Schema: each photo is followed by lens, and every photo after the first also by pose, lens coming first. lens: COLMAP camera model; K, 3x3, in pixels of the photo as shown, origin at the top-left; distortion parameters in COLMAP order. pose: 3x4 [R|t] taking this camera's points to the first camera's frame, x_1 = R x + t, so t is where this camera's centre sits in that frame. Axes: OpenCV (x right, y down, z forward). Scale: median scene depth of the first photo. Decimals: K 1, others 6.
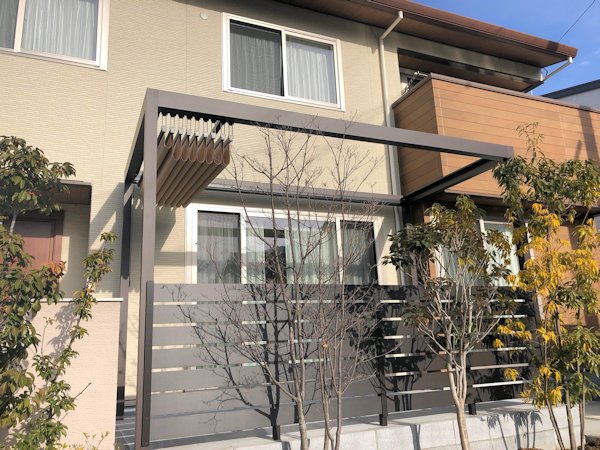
lens RADIAL K [[486.8, 0, 300.0], [0, 486.8, 225.0], [0, 0, 1]] dist [0.005968, 0.010865]
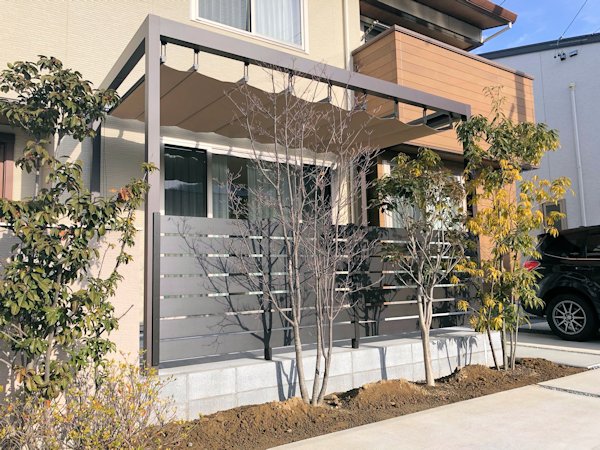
lens RADIAL K [[484.4, 0, 301.4], [0, 484.4, 228.7], [0, 0, 1]] dist [0.005904, 0.009001]
pose [[0.982868, 0.036812, 0.180598, -0.151177], [-0.059379, 0.990852, 0.121187, 0.005450], [-0.174485, -0.129835, 0.976062, -0.040089]]
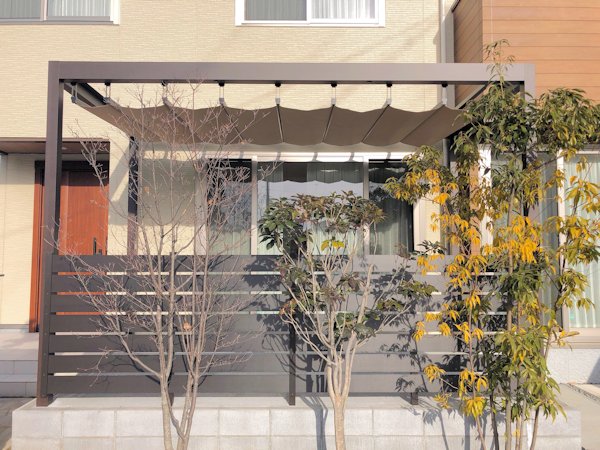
lens RADIAL K [[480.9, 0, 300.0], [0, 480.9, 225.0], [0, 0, 1]] dist [0.012299, 0.003530]
pose [[0.919551, 0.023637, -0.392260, 0.493843], [0.051432, 0.982364, 0.179766, -0.088567], [0.389591, -0.185479, 0.902118, 0.205705]]
